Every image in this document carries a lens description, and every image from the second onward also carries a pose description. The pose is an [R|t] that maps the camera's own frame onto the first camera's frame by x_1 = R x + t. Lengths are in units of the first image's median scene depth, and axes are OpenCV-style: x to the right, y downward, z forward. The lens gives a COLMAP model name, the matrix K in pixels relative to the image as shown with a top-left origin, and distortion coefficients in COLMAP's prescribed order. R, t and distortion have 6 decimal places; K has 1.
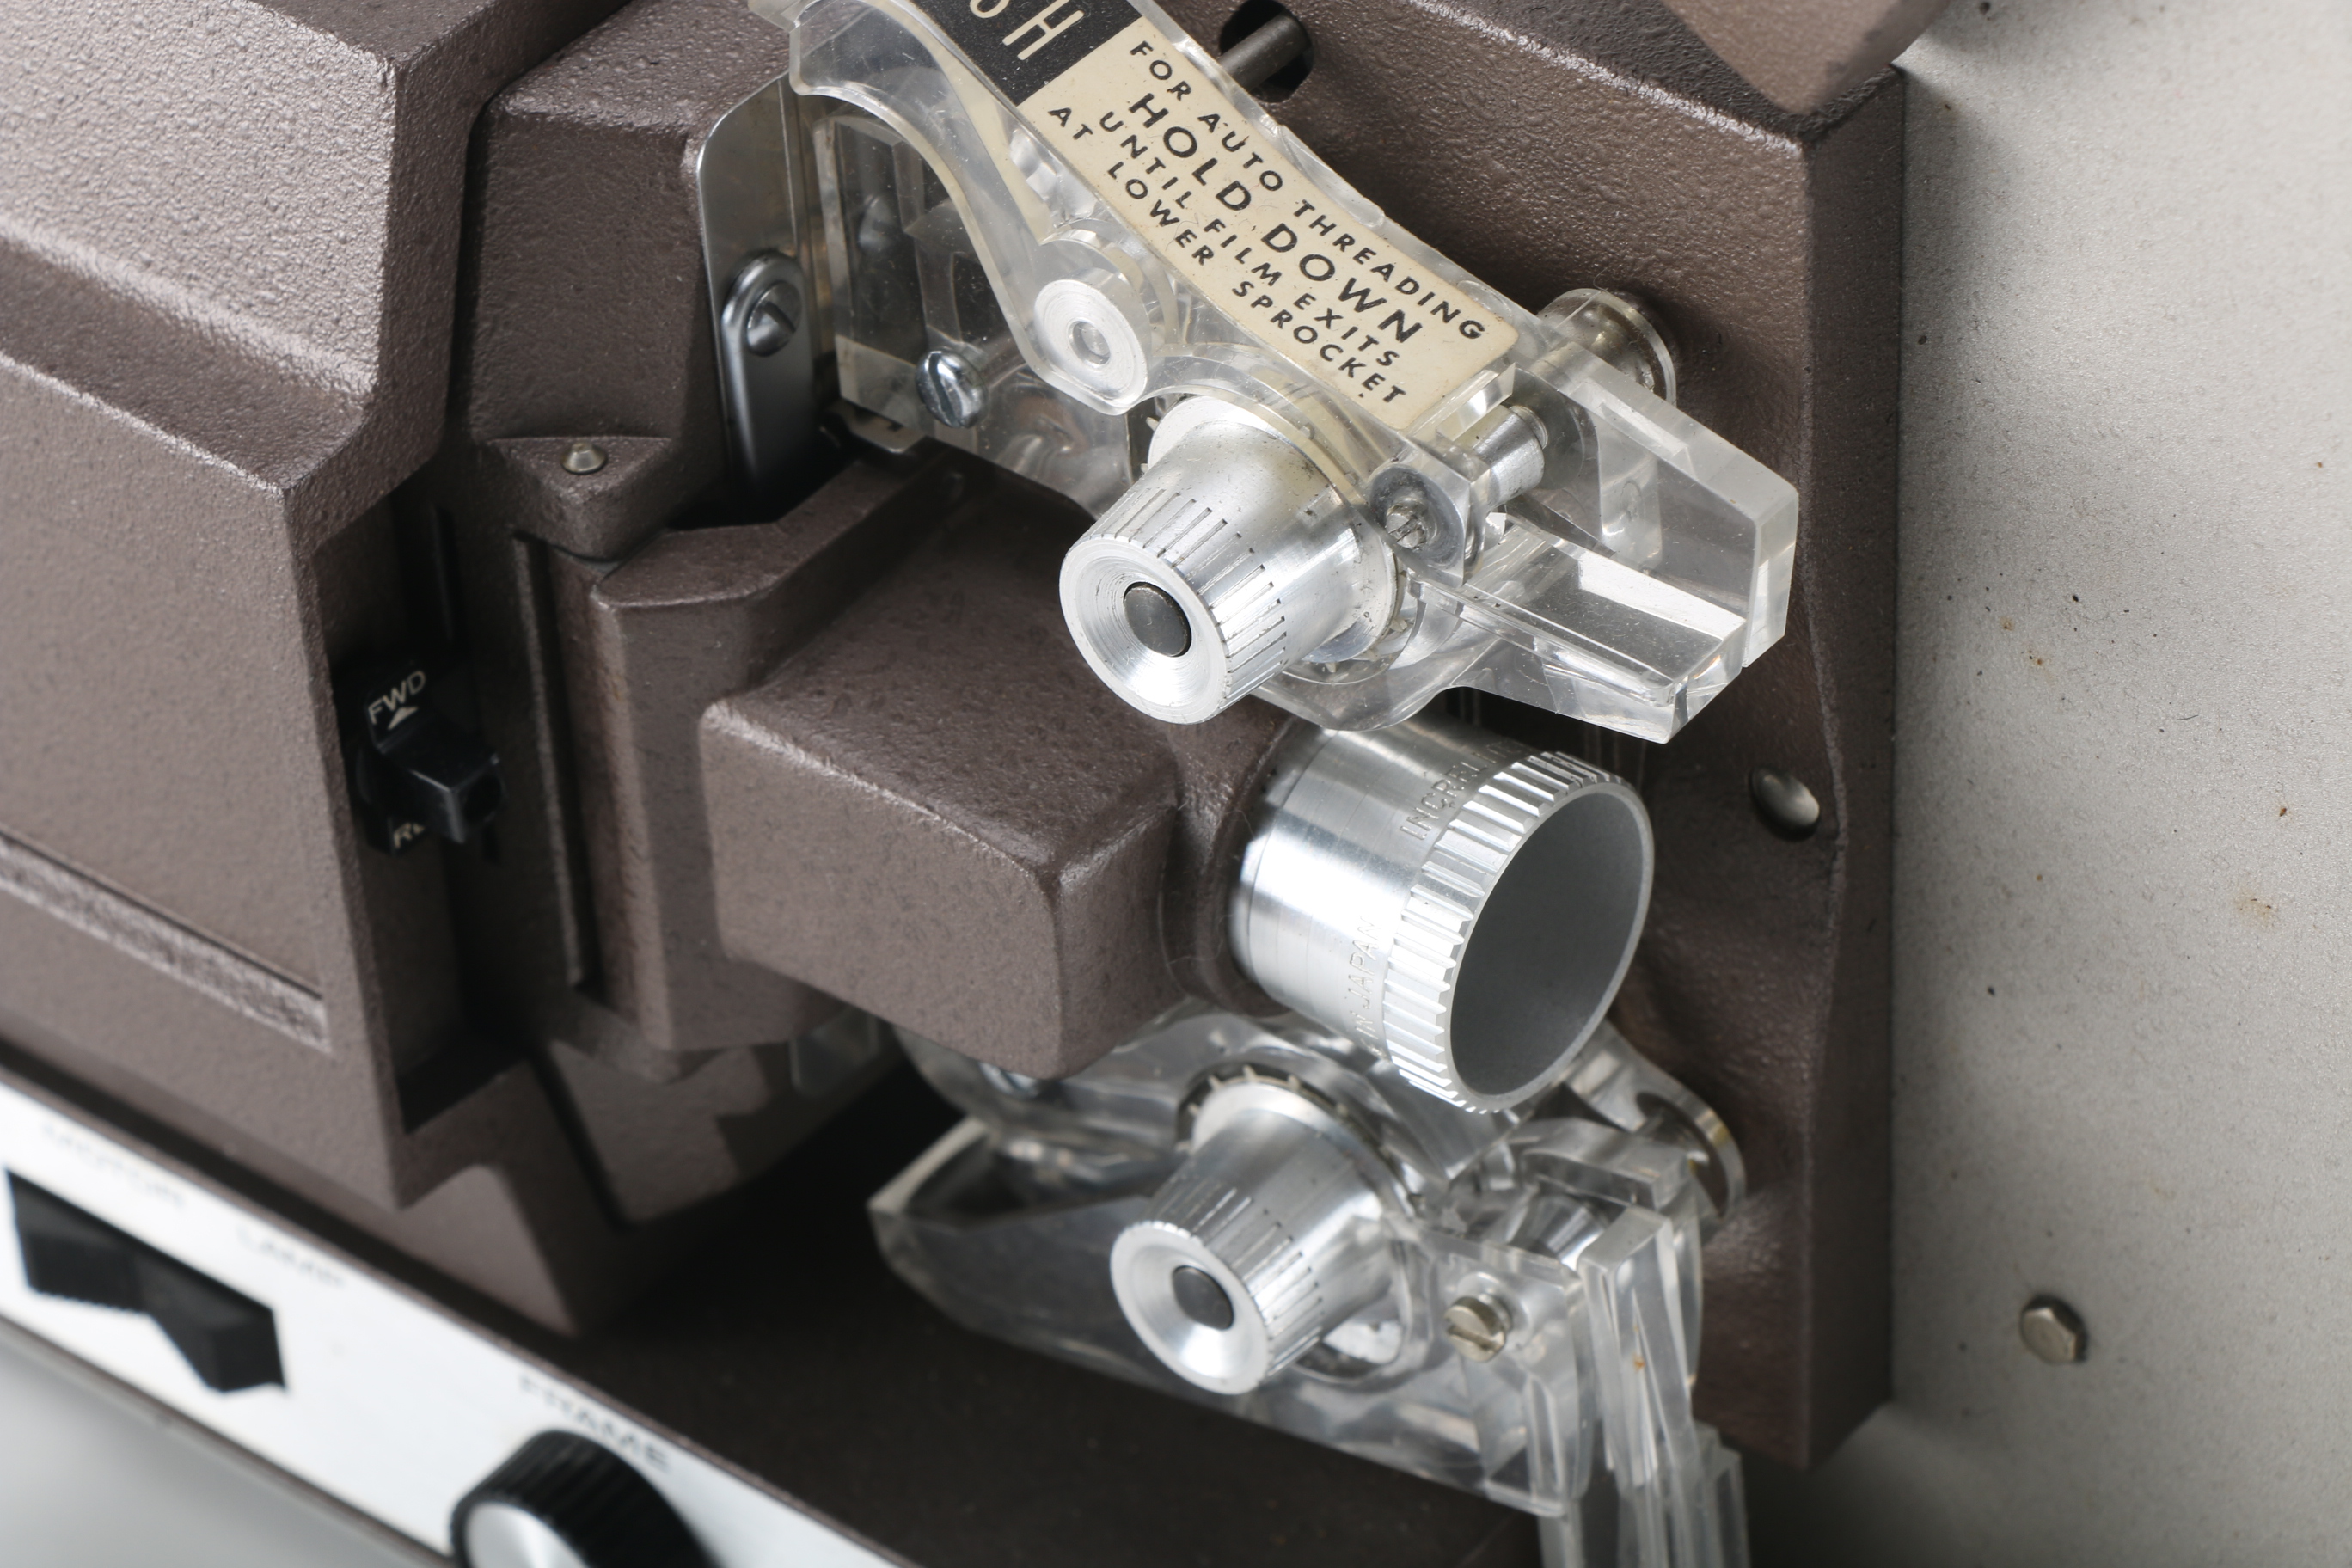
lens RADIAL K [[7992.7, 0, 1176.0], [0, 7992.7, 784.0], [0, 0, 1]] dist [0.217276, -0.175467]
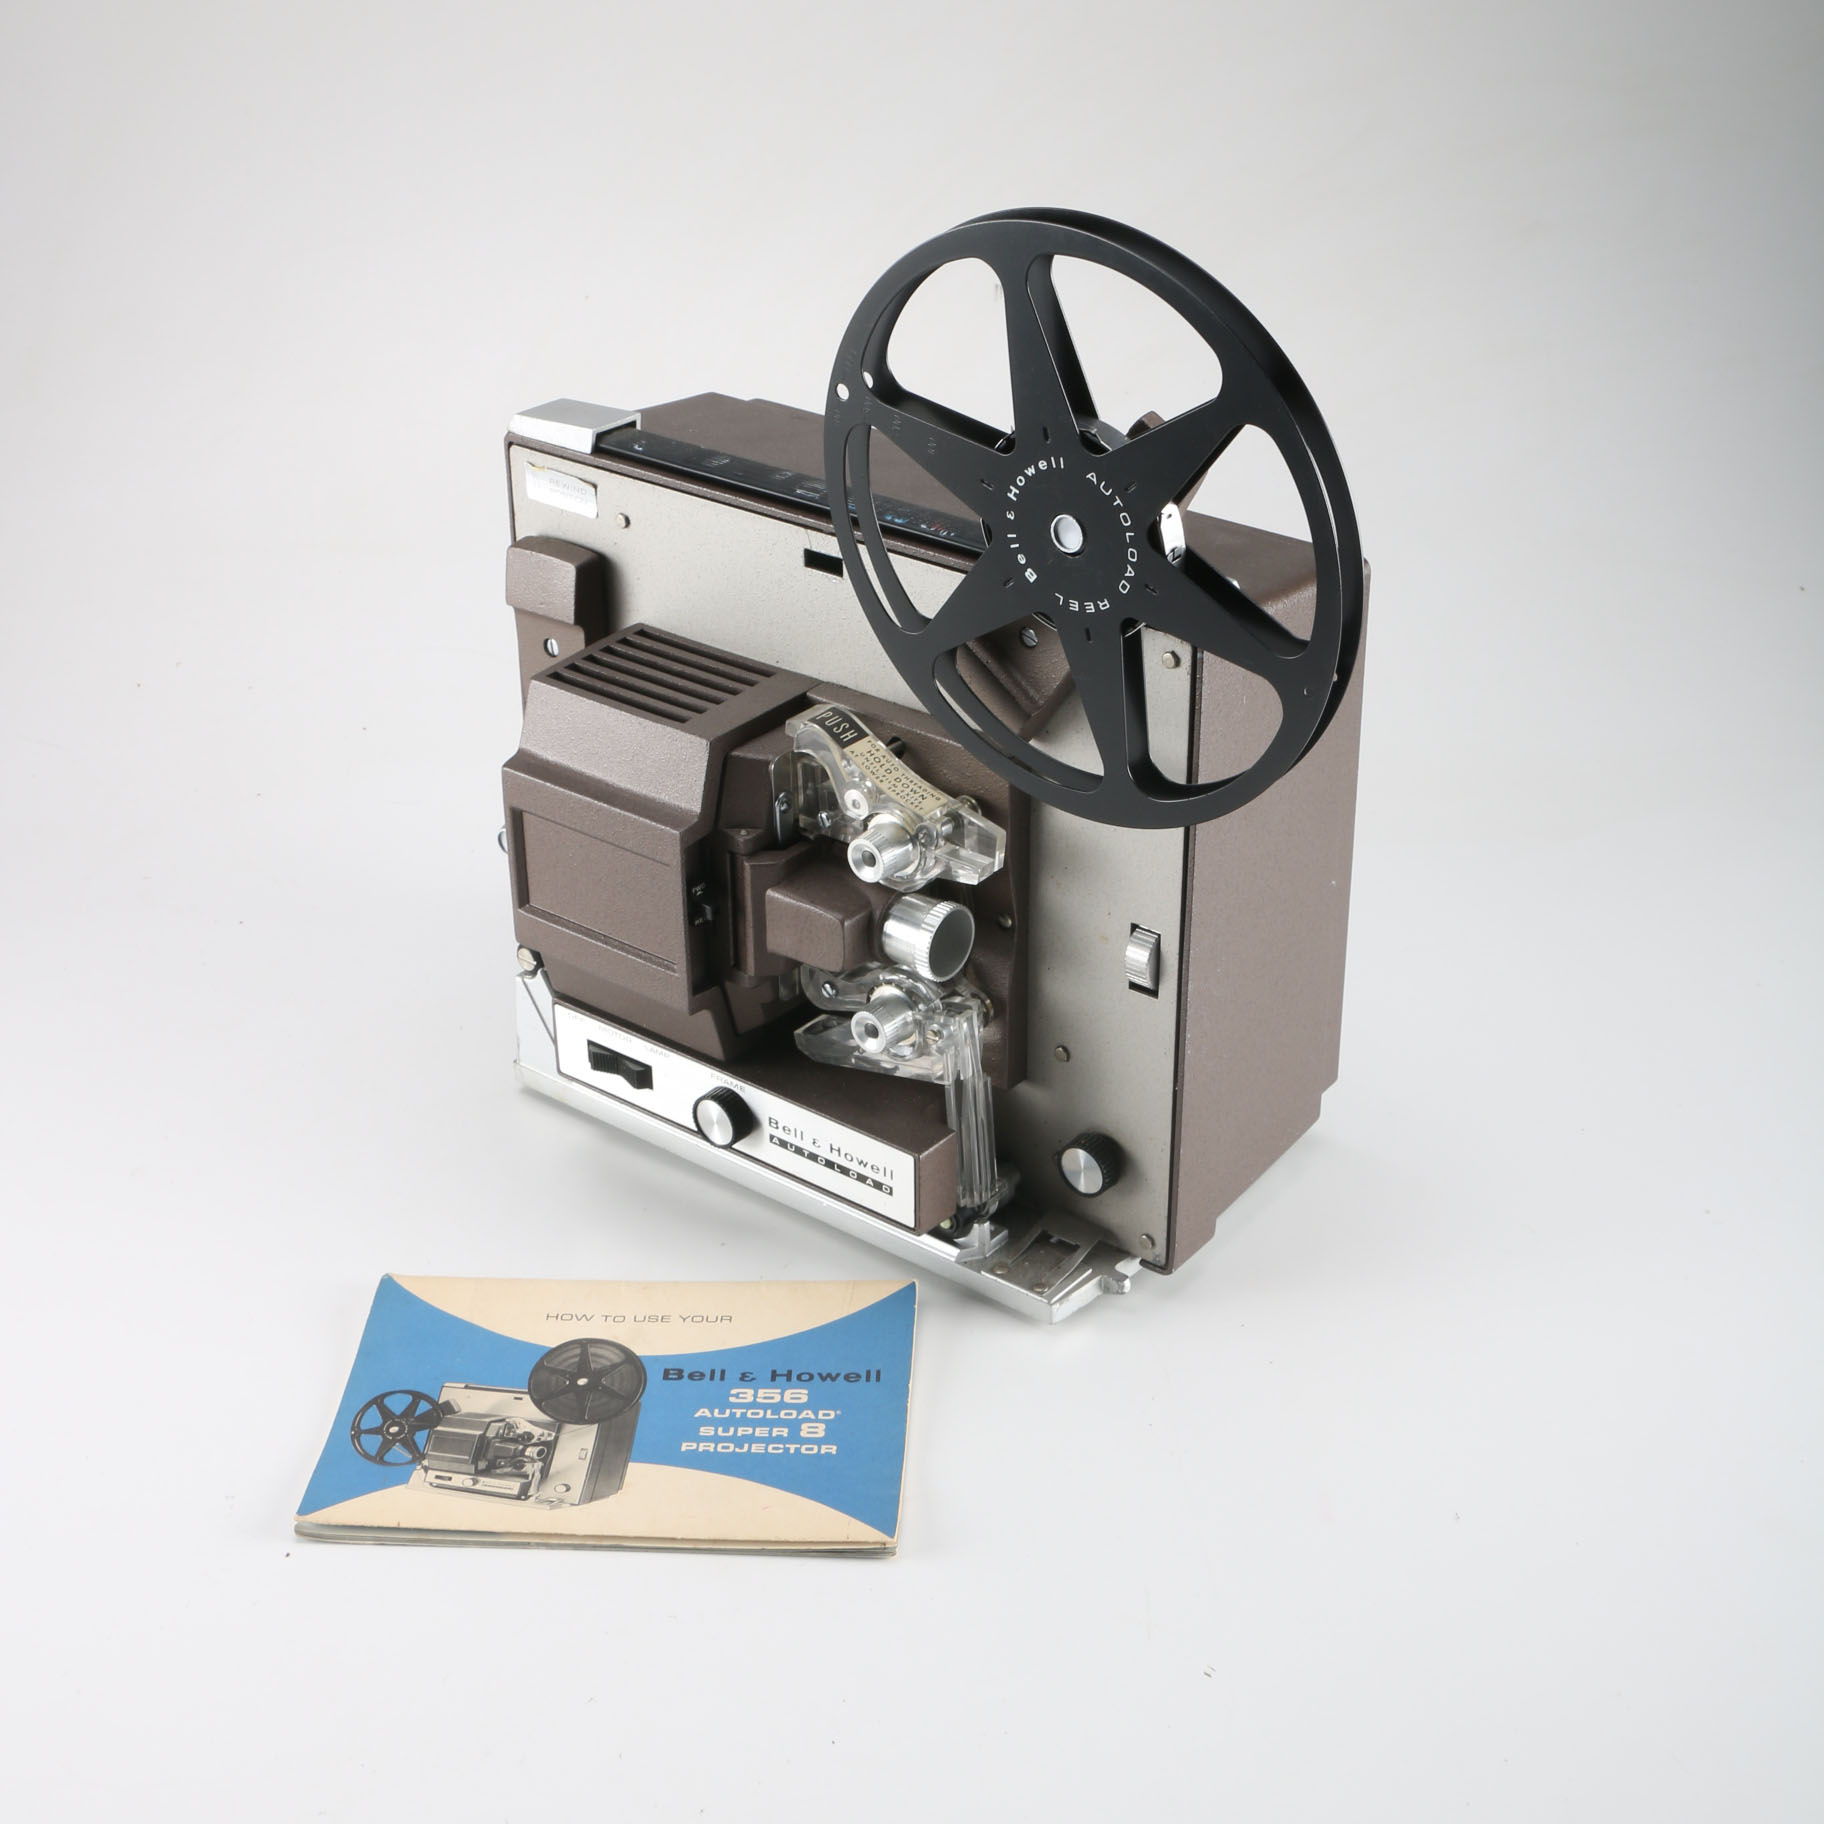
lens RADIAL K [[2935.4, 0, 912.0], [0, 2935.4, 912.0], [0, 0, 1]] dist [-0.006794, 0.037170]
pose [[0.999027, 0.037161, 0.023747, -0.015831], [-0.032027, 0.981532, -0.188600, 0.315976], [-0.030317, 0.187656, 0.981767, -0.641582]]
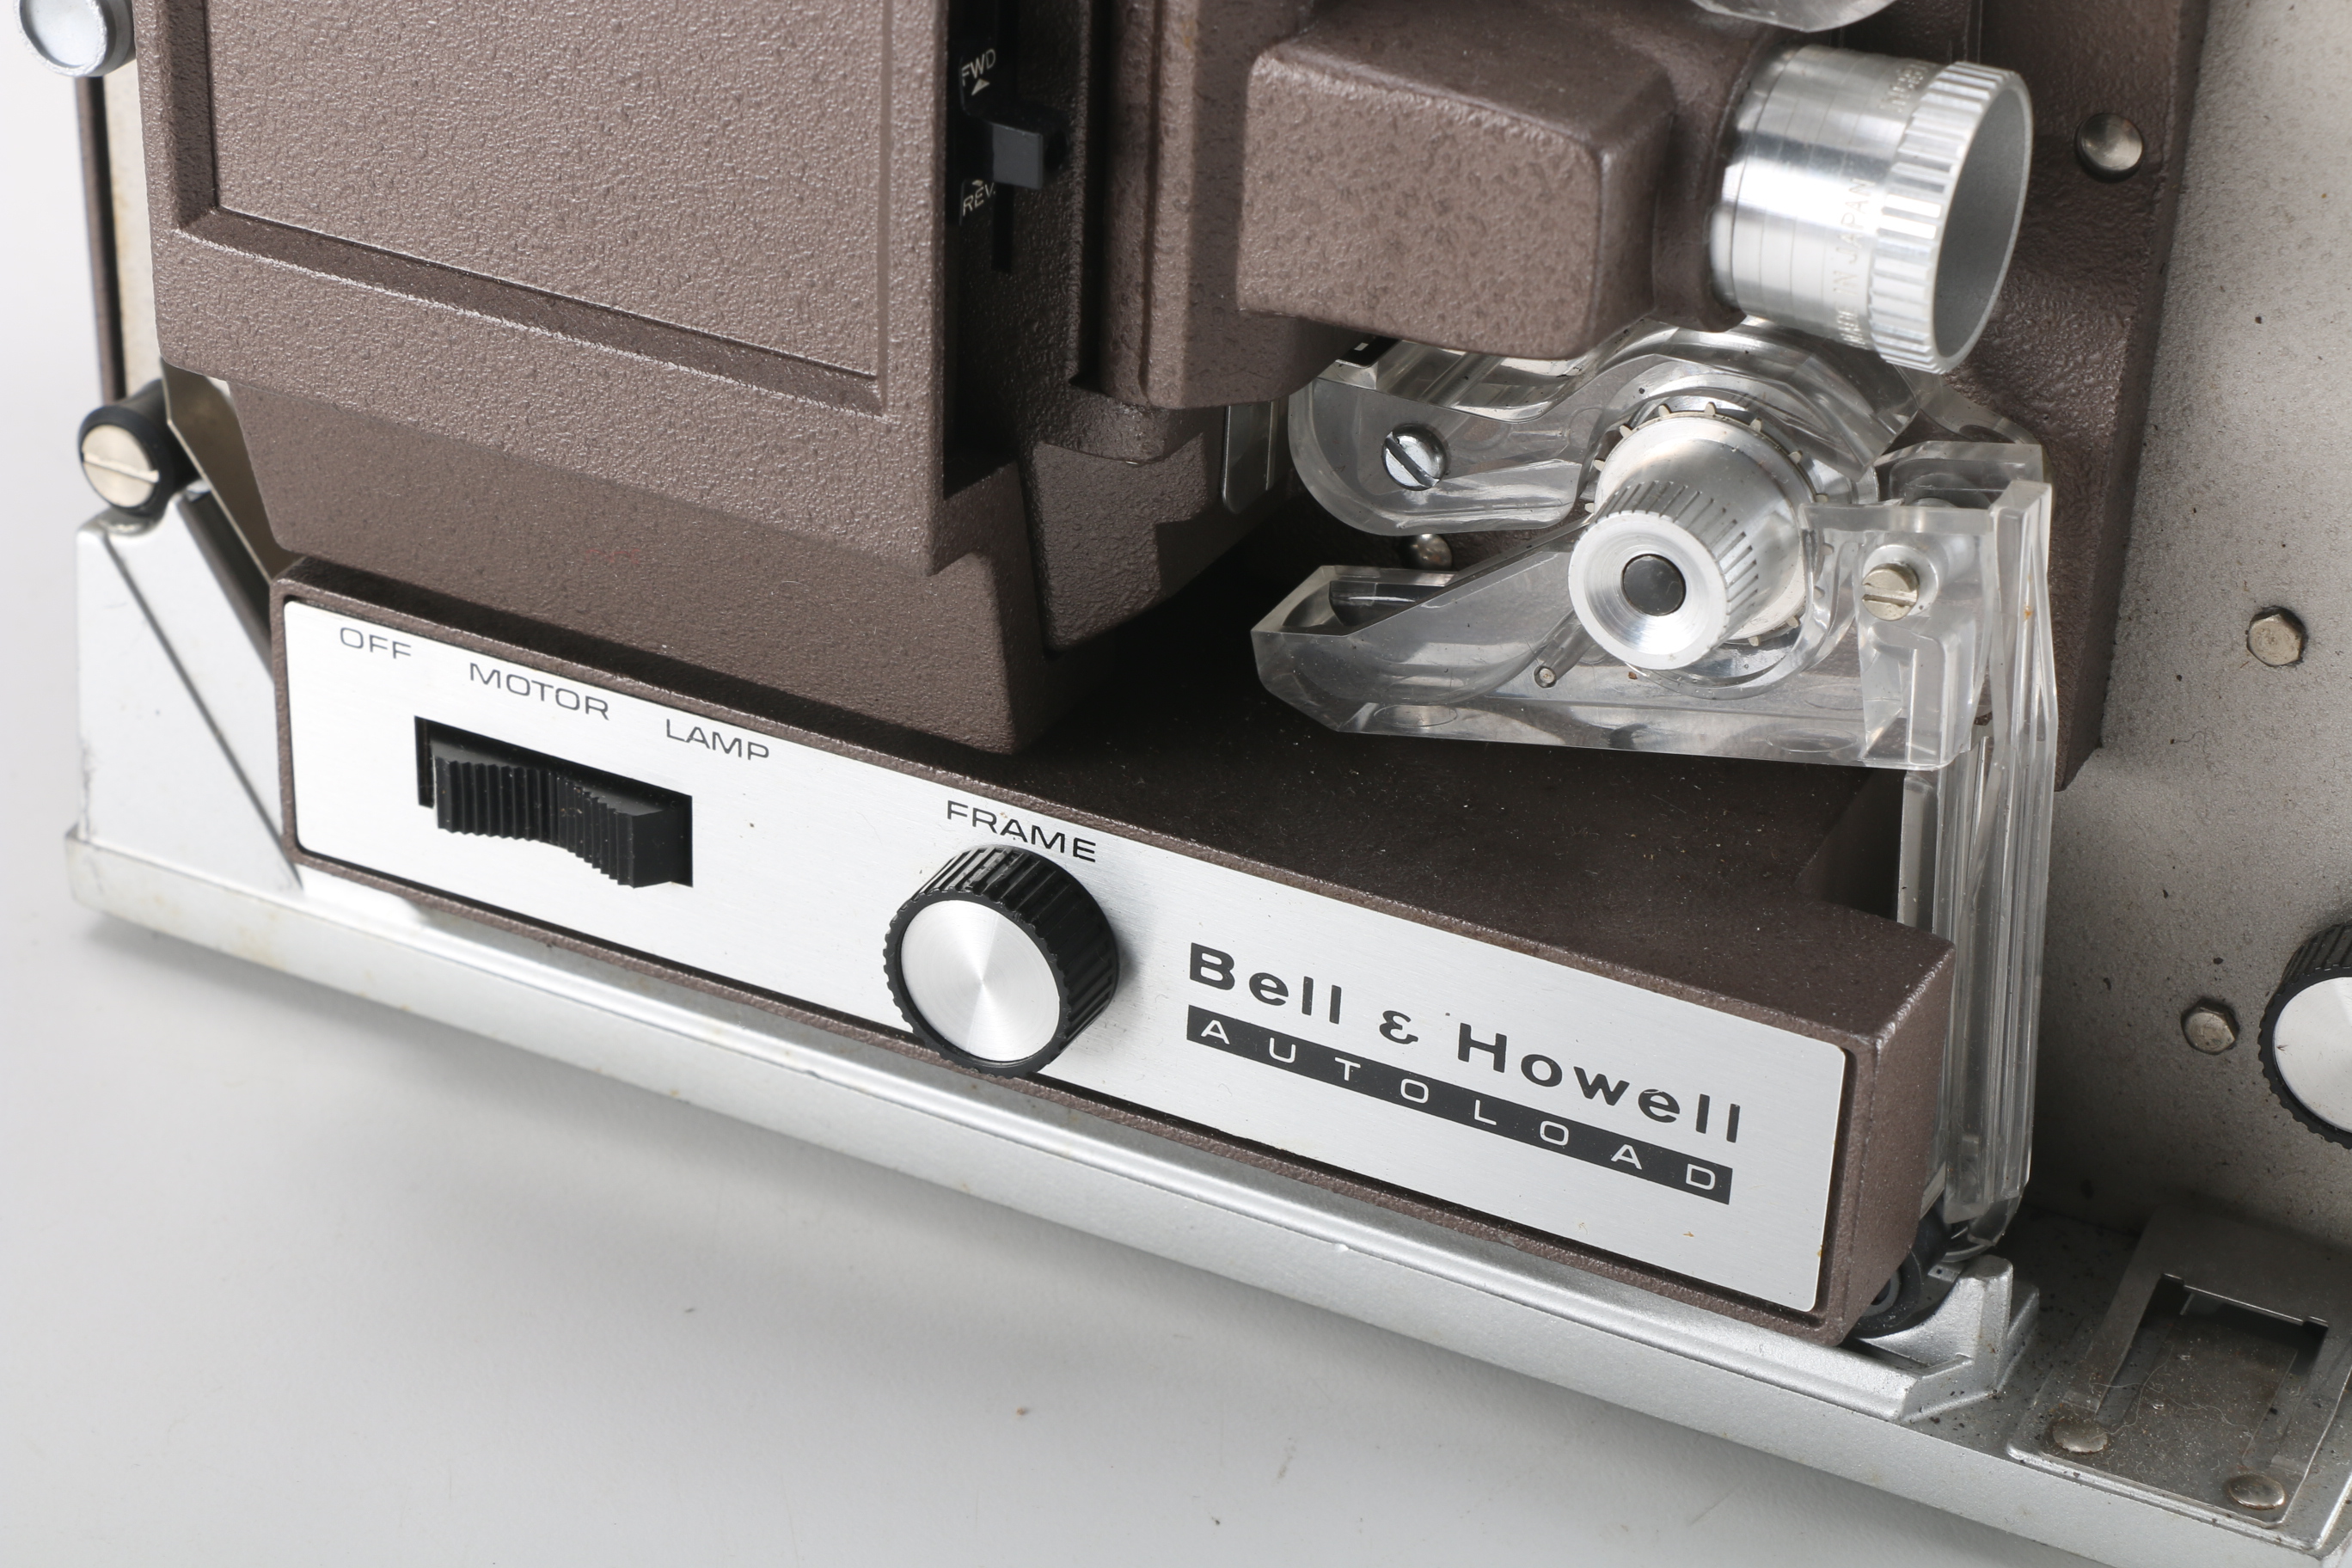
lens RADIAL K [[5257.1, 0, 1176.0], [0, 5257.1, 784.0], [0, 0, 1]] dist [0.023504, -0.108536]
pose [[0.975473, -0.025831, 0.218597, -0.242050], [0.061551, 0.985485, -0.158211, 0.217238], [-0.211337, 0.167786, 0.962904, 0.279062]]
